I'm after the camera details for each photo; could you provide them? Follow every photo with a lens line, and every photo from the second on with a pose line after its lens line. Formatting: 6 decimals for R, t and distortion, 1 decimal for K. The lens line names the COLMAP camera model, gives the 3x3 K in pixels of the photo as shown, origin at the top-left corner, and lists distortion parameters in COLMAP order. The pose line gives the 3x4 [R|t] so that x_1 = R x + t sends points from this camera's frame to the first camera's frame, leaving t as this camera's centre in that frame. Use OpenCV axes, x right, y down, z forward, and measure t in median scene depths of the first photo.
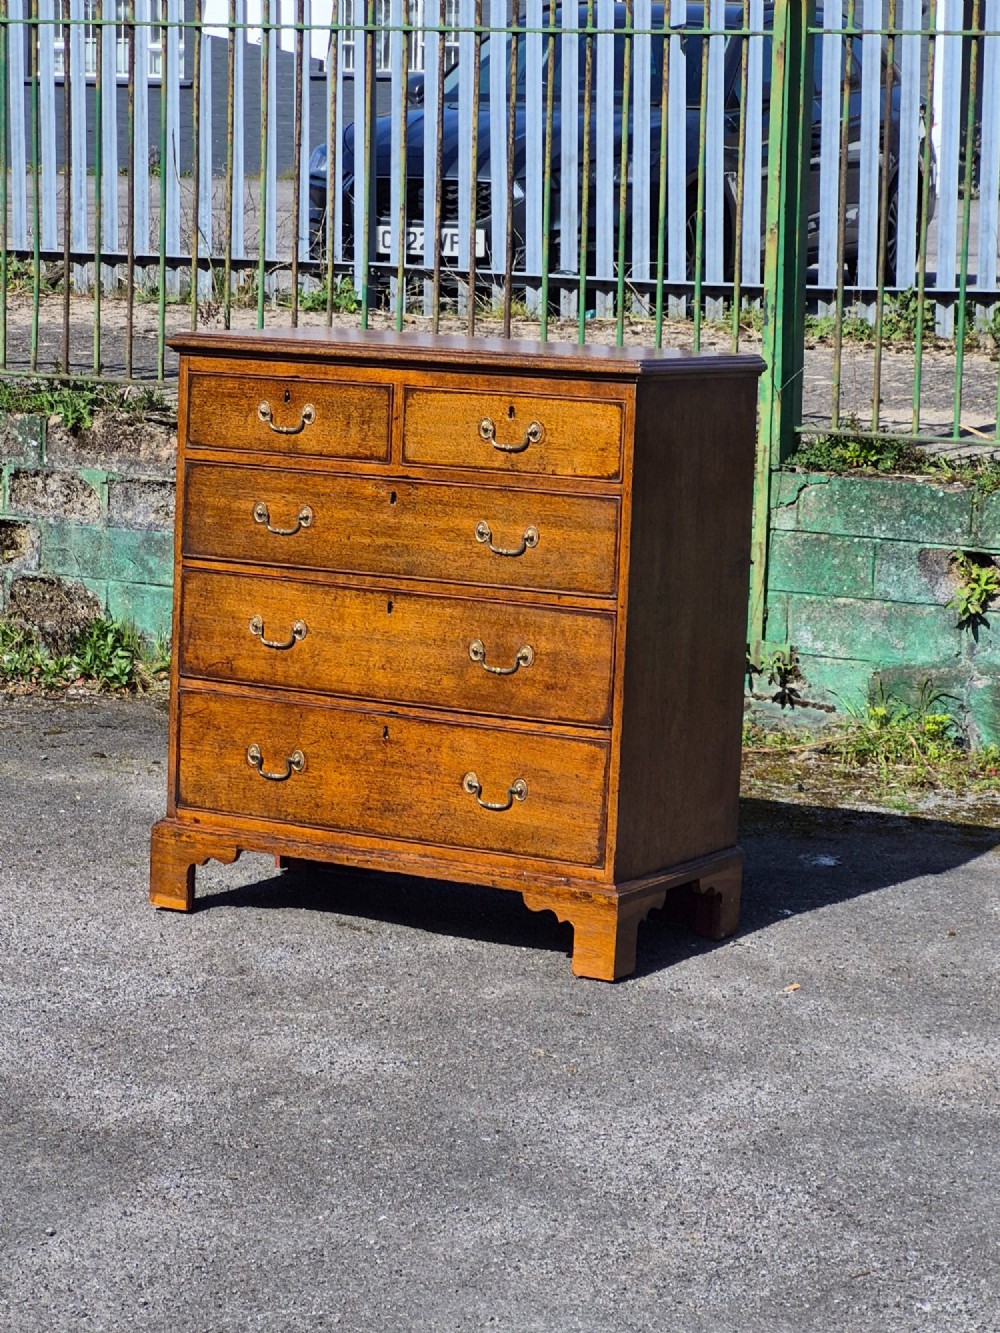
lens RADIAL K [[3442.1, 0, 498.3], [0, 3442.1, 662.7], [0, 0, 1]] dist [-0.567541, 0.000000]
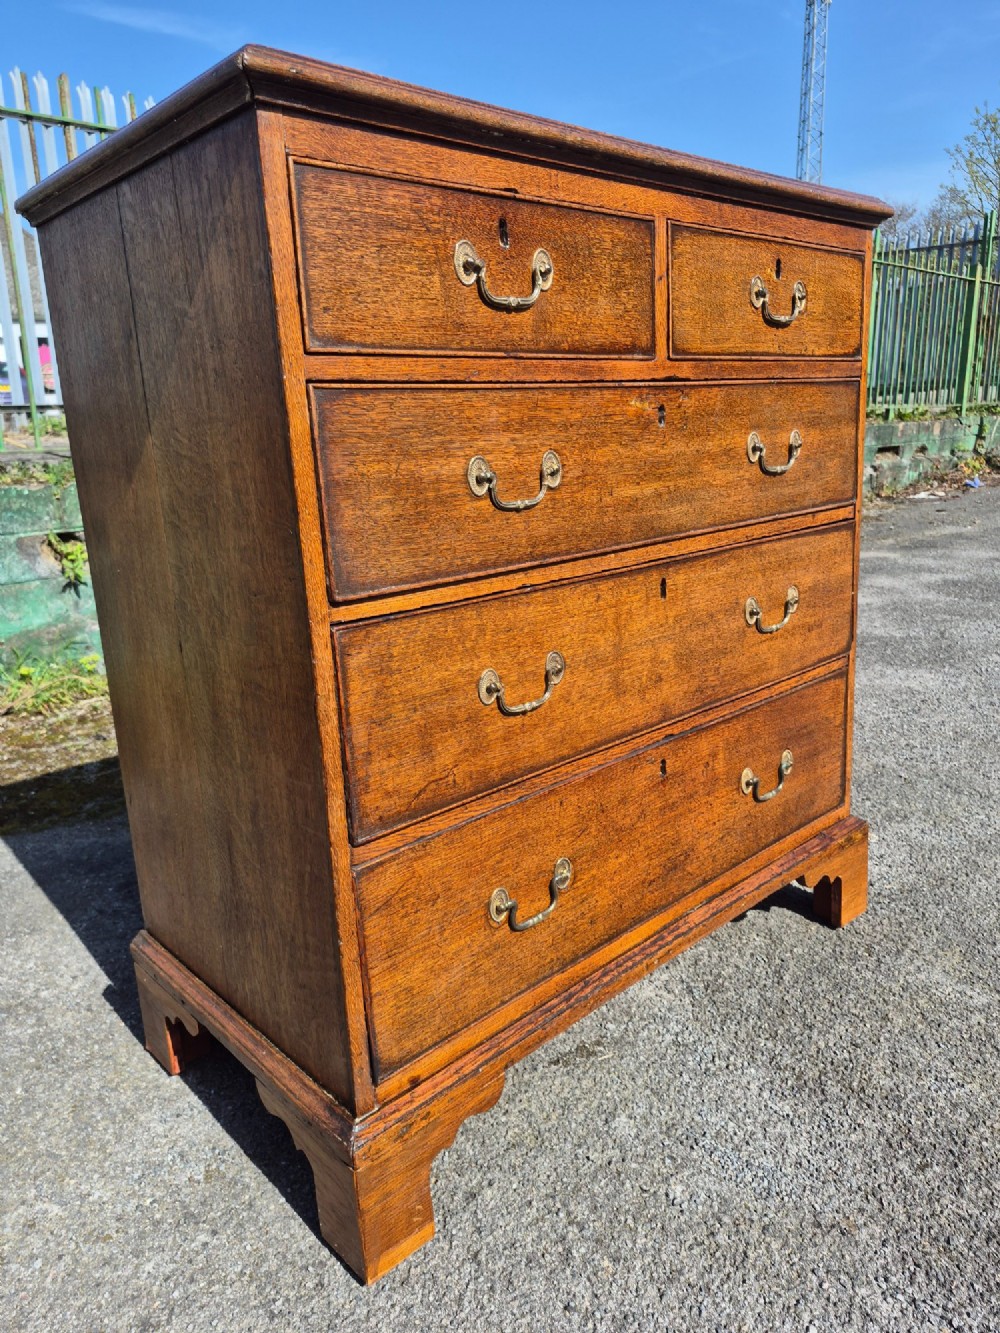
lens RADIAL K [[940.3, 0, 511.5], [0, 940.3, 658.9], [0, 0, 1]] dist [0.029132, -0.026471]
pose [[0.308026, -0.281294, 0.908842, -0.202363], [0.190641, 0.954164, 0.230710, -0.048712], [-0.932082, 0.102198, 0.347533, 0.939088]]
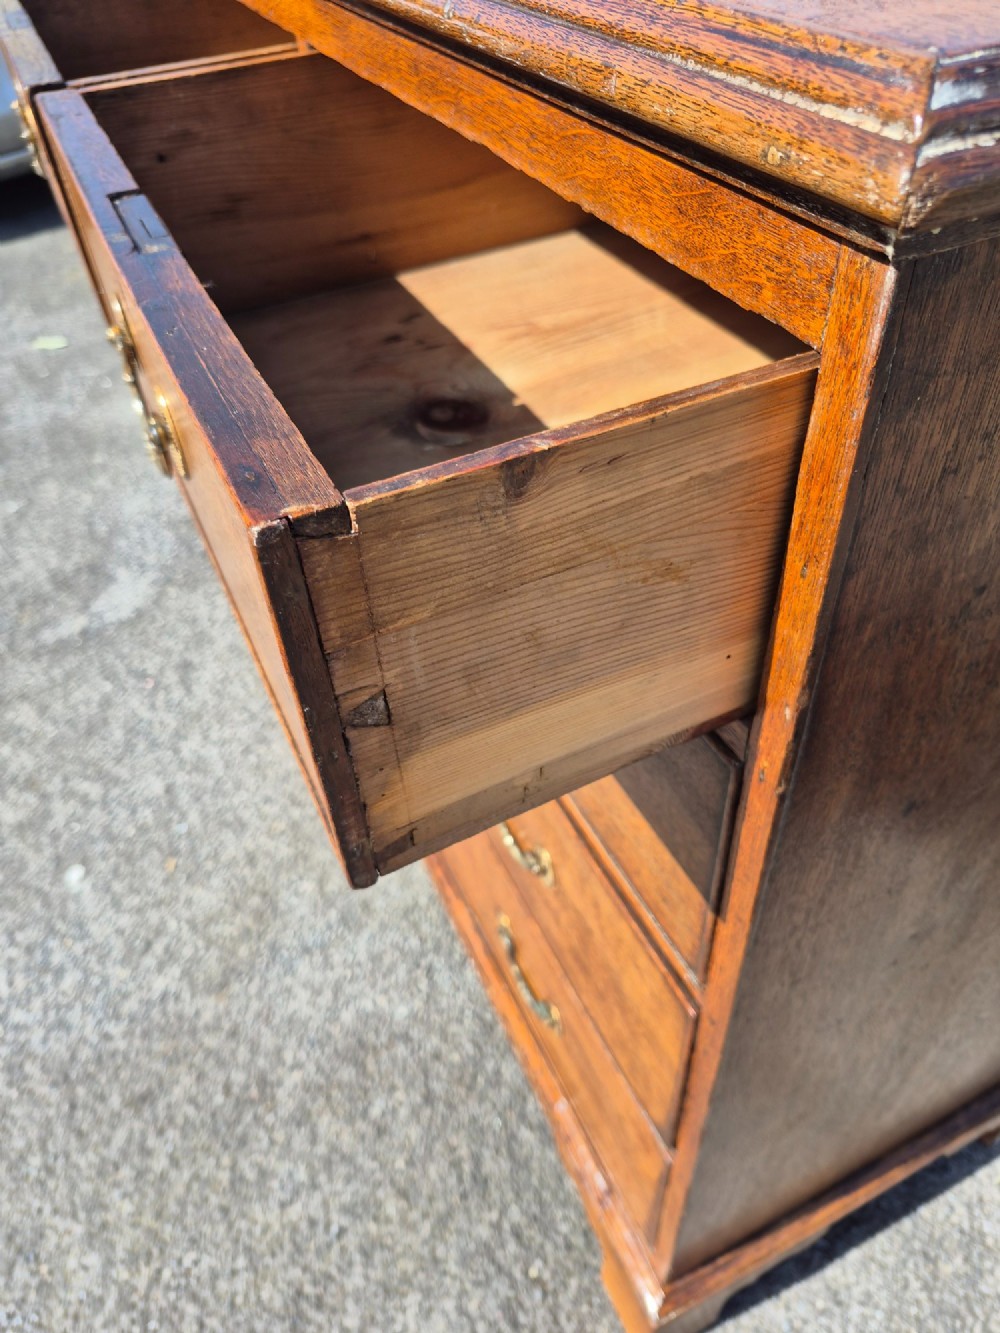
lens RADIAL K [[961.4, 0, 506.2], [0, 961.4, 667.9], [0, 0, 1]] dist [0.006325, -0.013024]
pose [[0.813097, 0.344169, -0.469490, 0.047078], [0.007759, 0.800028, 0.599913, -0.084610], [0.582076, -0.491430, 0.647830, 0.890273]]
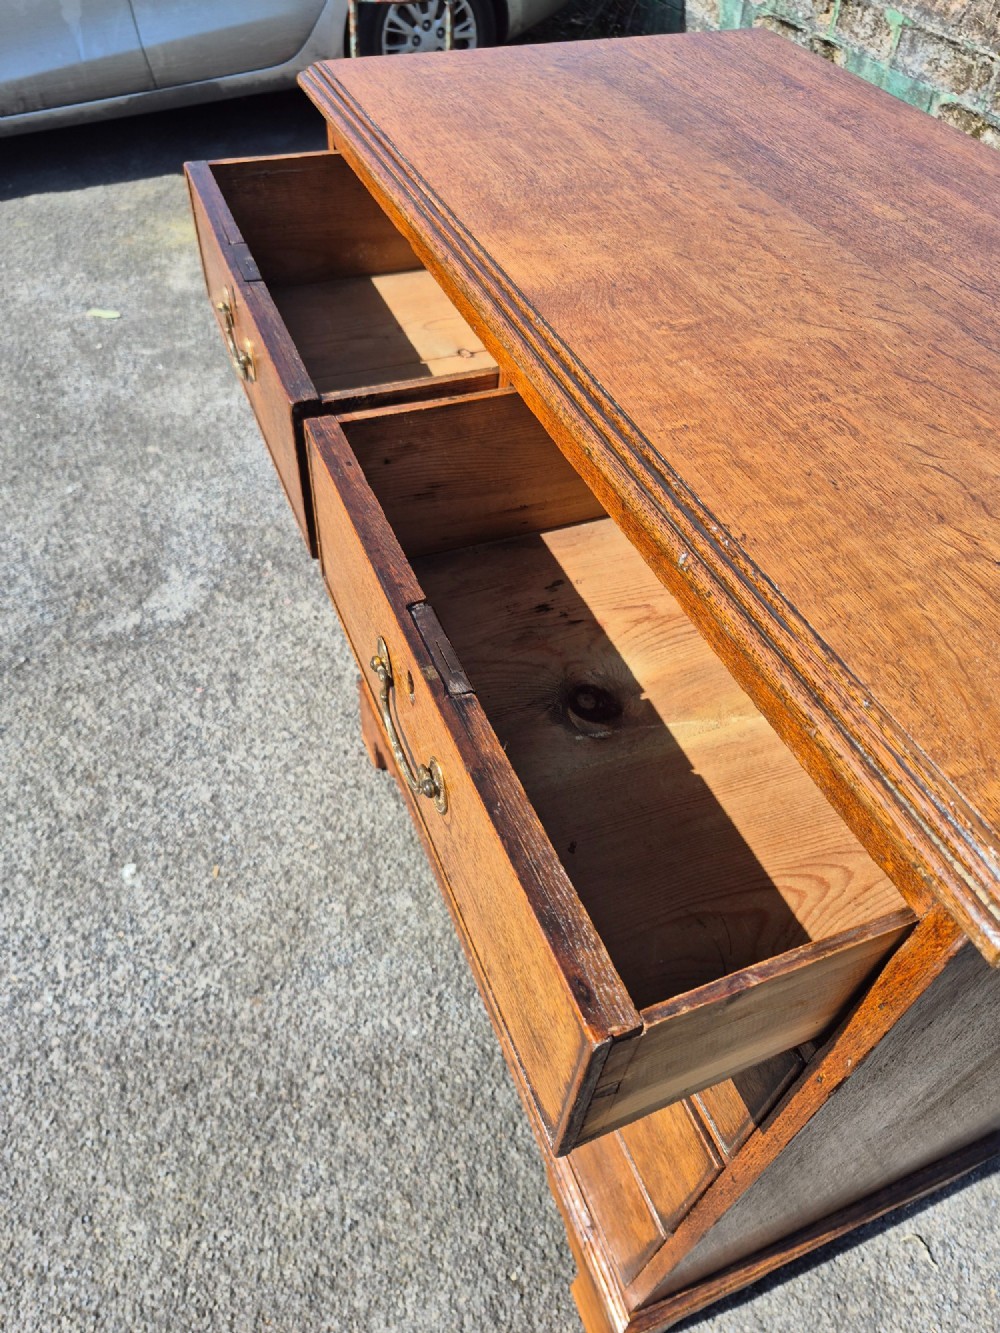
lens RADIAL K [[940.3, 0, 492.7], [0, 940.3, 654.5], [0, 0, 1]] dist [0.029132, -0.026471]
pose [[0.777461, 0.460146, -0.428742, 0.031224], [-0.102056, 0.764966, 0.635934, -0.122113], [0.620596, -0.450658, 0.641692, 0.879455]]
